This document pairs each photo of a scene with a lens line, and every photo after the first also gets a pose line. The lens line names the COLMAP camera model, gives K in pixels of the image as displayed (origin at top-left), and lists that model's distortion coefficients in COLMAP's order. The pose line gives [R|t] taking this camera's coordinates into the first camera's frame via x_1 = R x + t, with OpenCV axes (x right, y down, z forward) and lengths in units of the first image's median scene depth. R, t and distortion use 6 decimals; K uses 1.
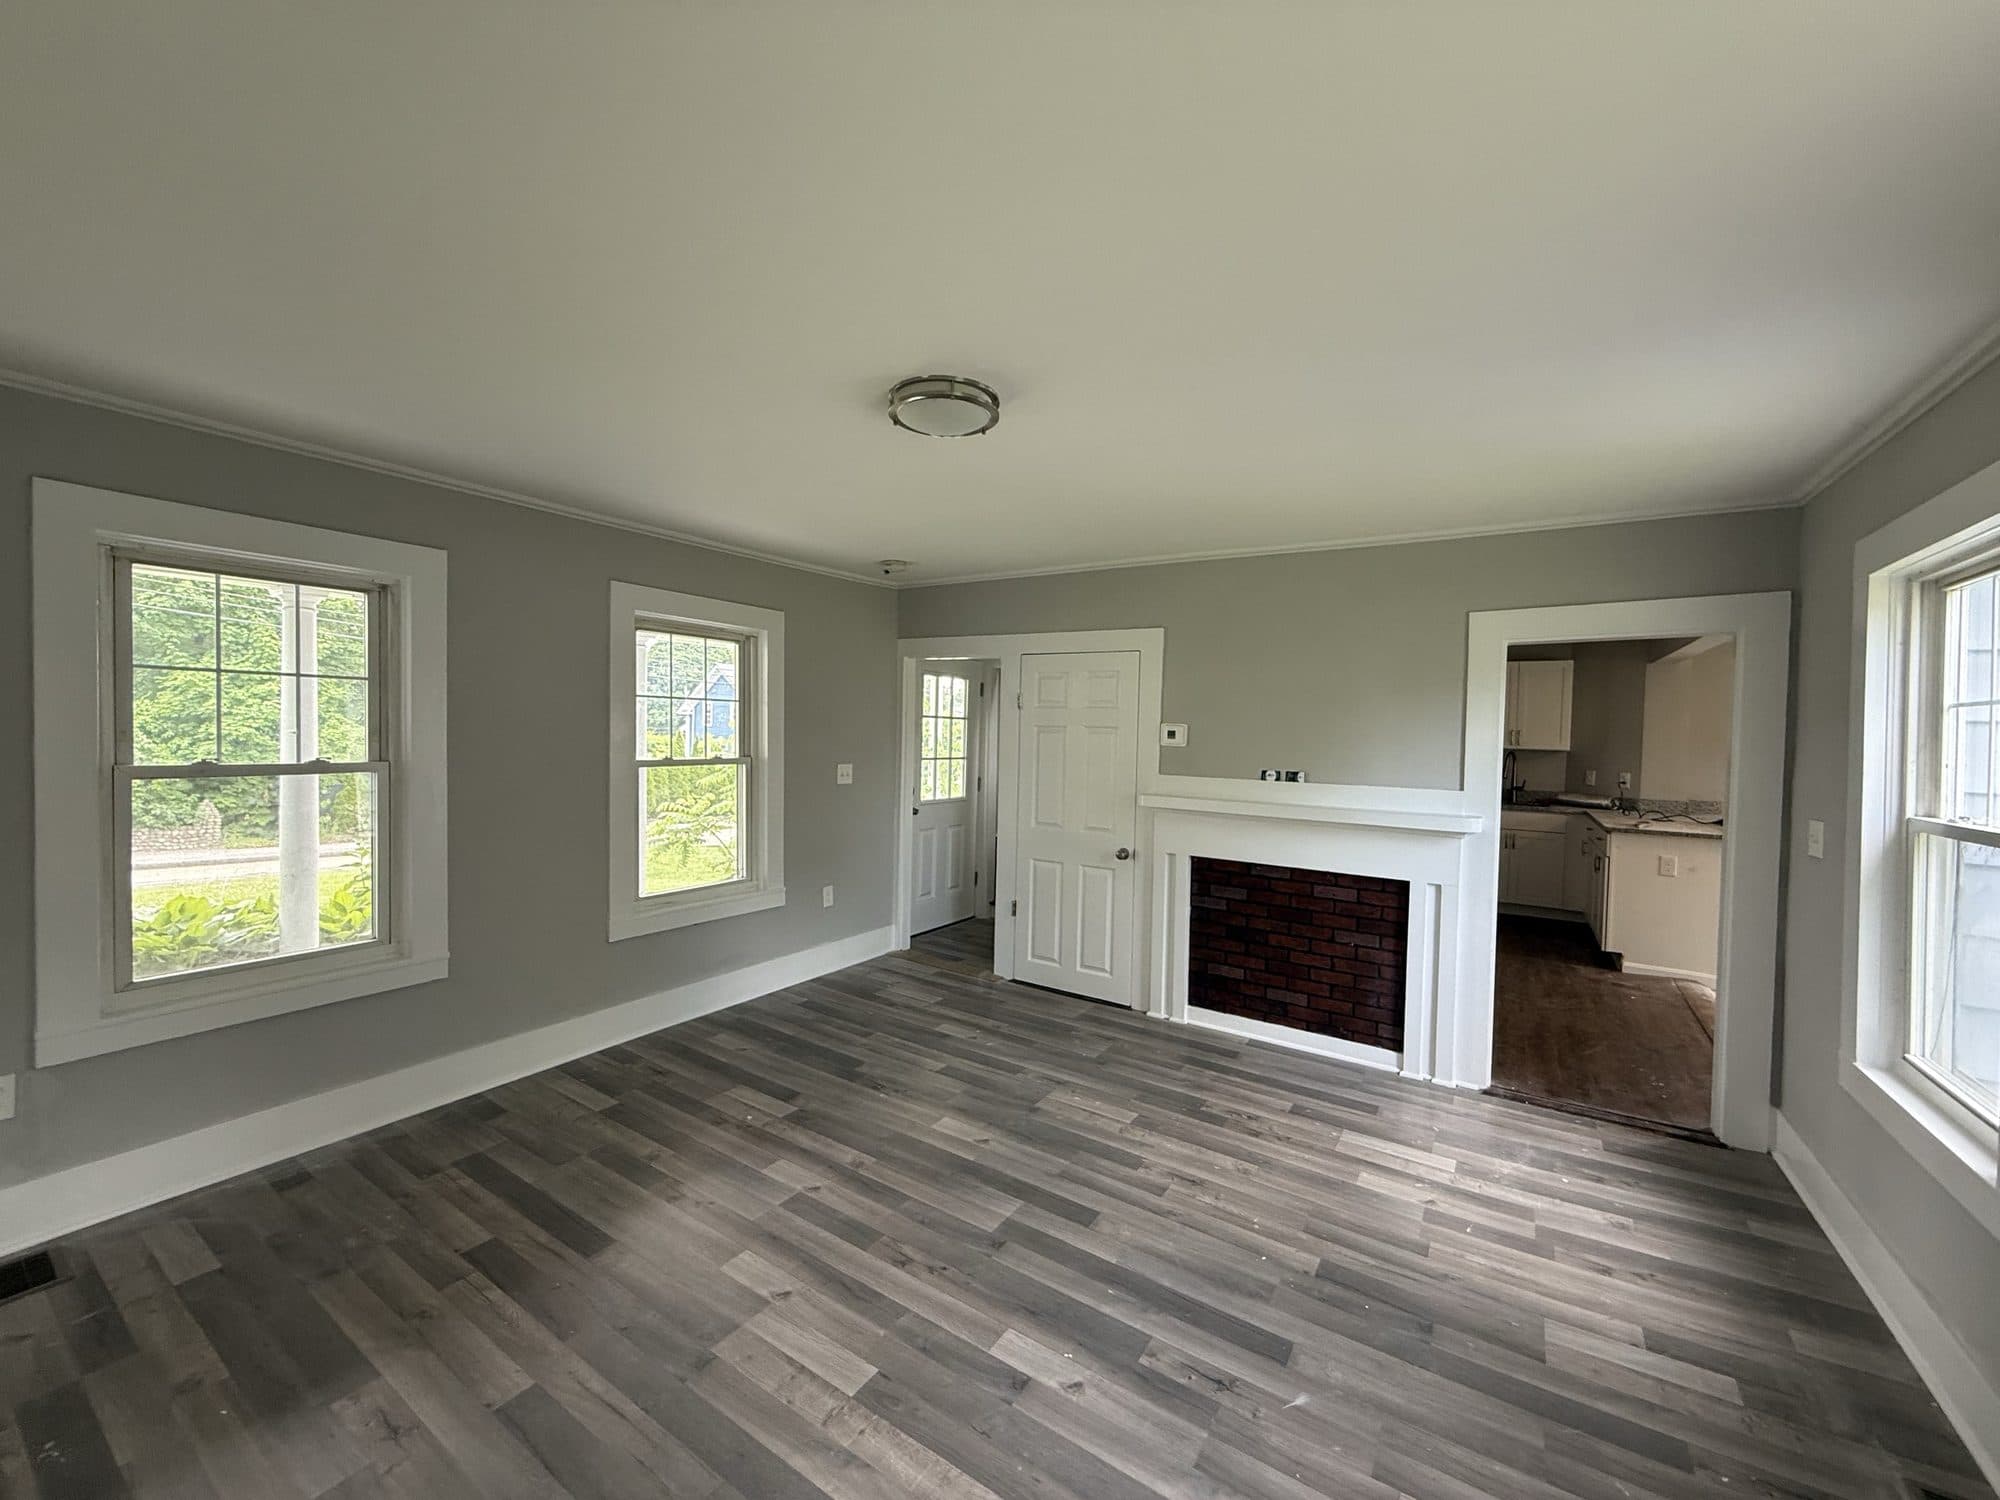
lens RADIAL K [[790.2, 0, 997.3], [0, 790.2, 745.4], [0, 0, 1]] dist [-0.000608, 0.000215]
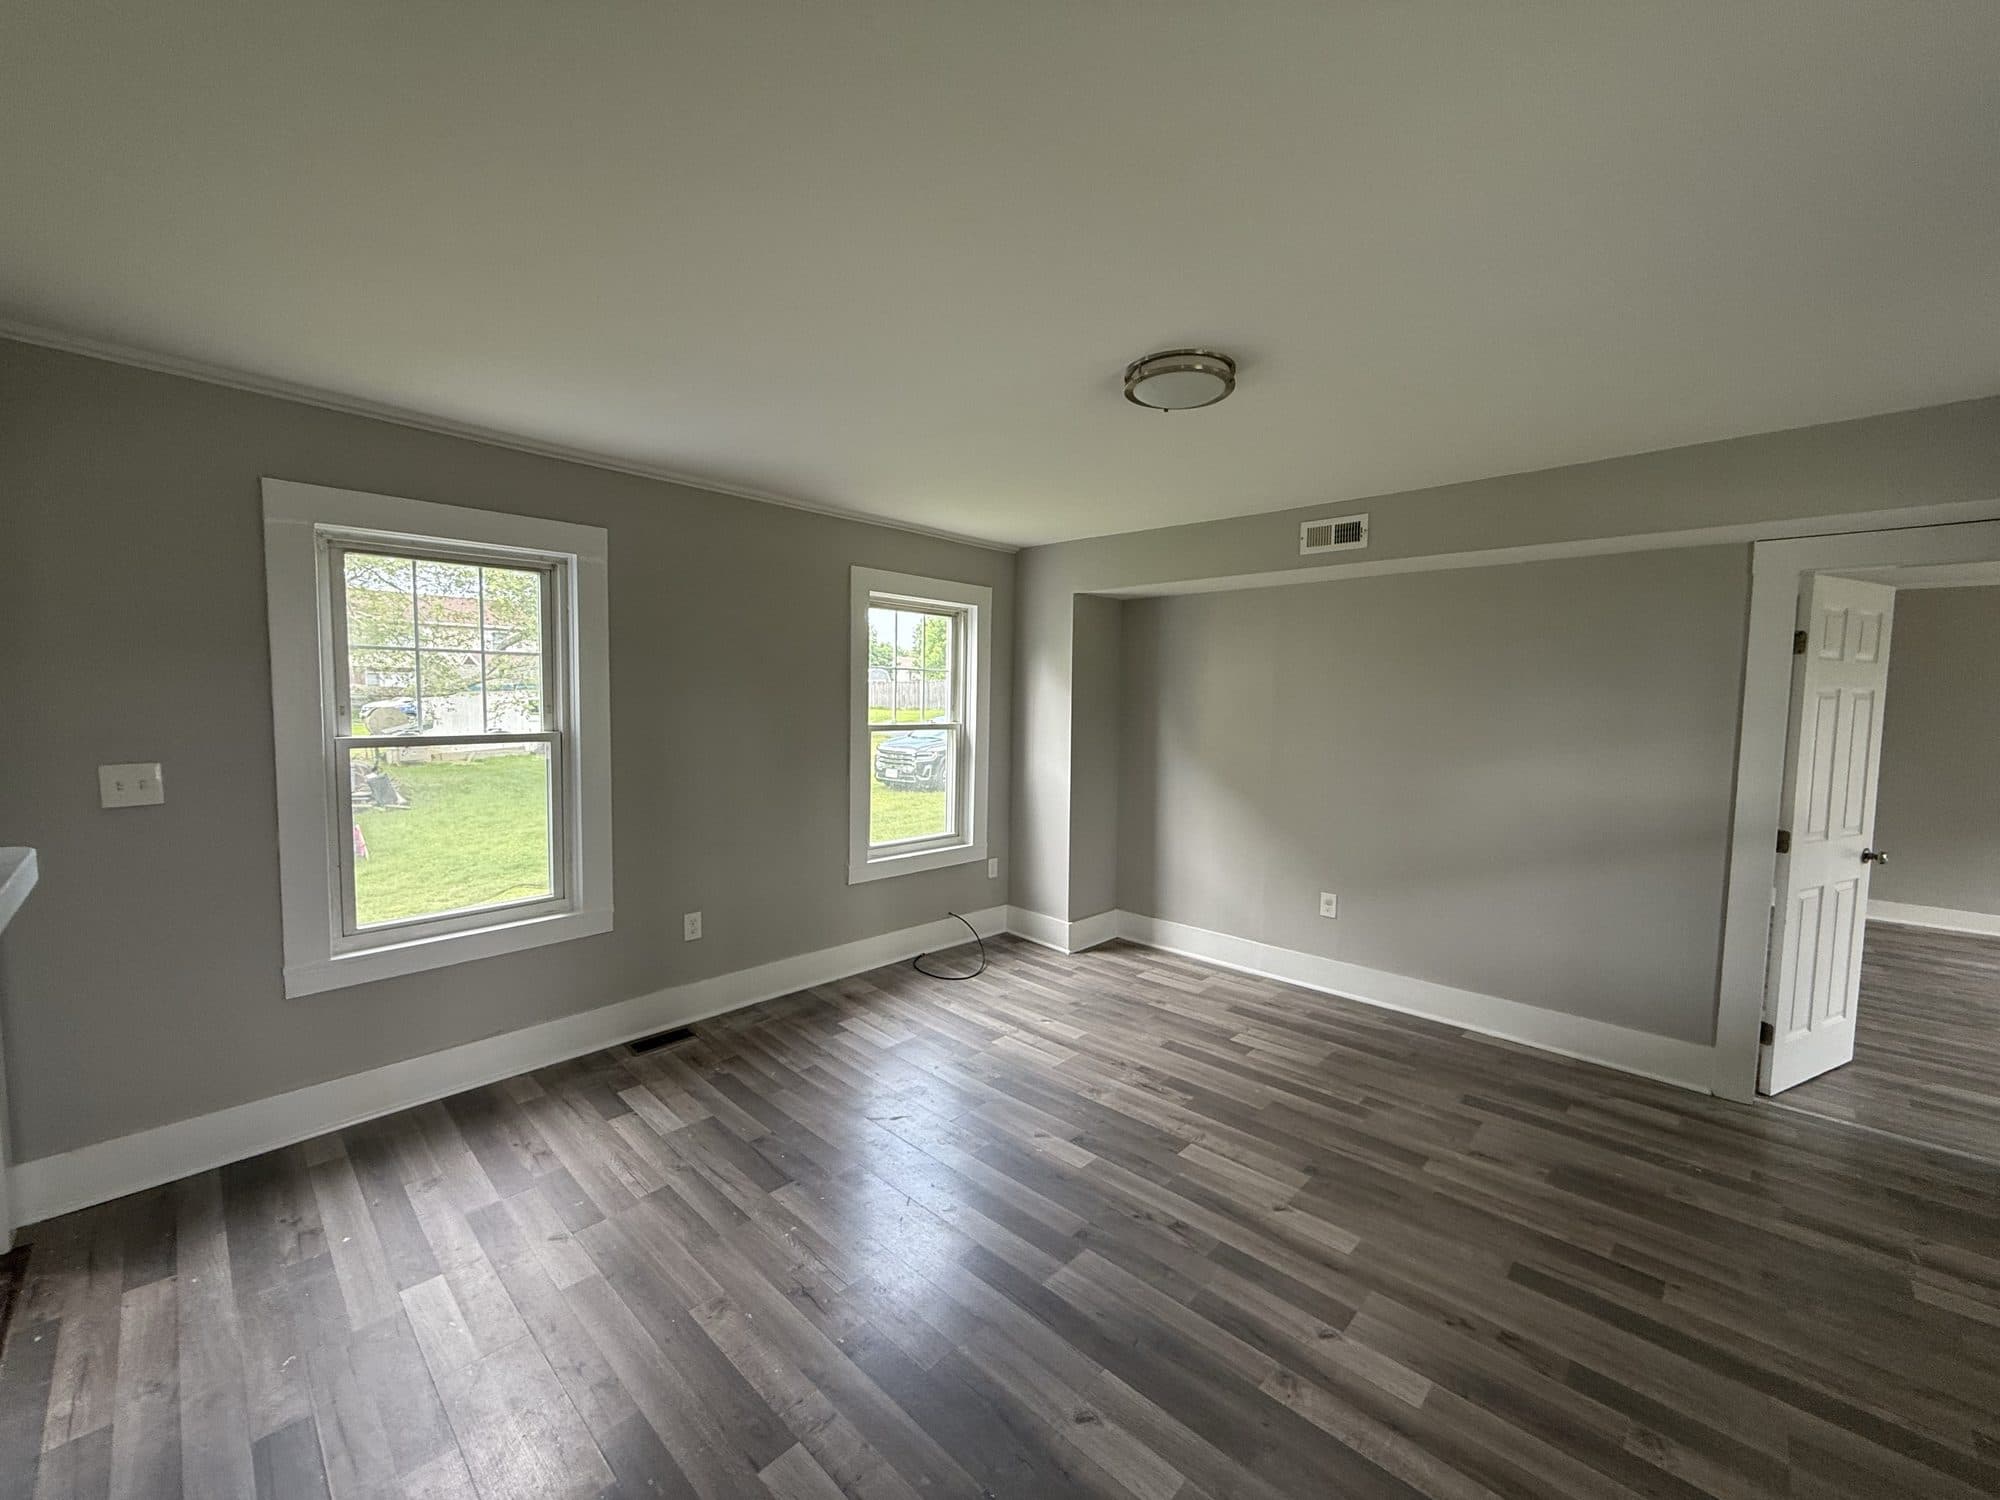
lens RADIAL K [[790.2, 0, 999.7], [0, 790.2, 748.2], [0, 0, 1]] dist [-0.000608, 0.000215]
pose [[-0.983146, -0.049493, 0.175993, -0.040826], [-0.033736, 0.995240, 0.091426, -0.035381], [-0.179680, 0.083948, -0.980137, 1.893993]]
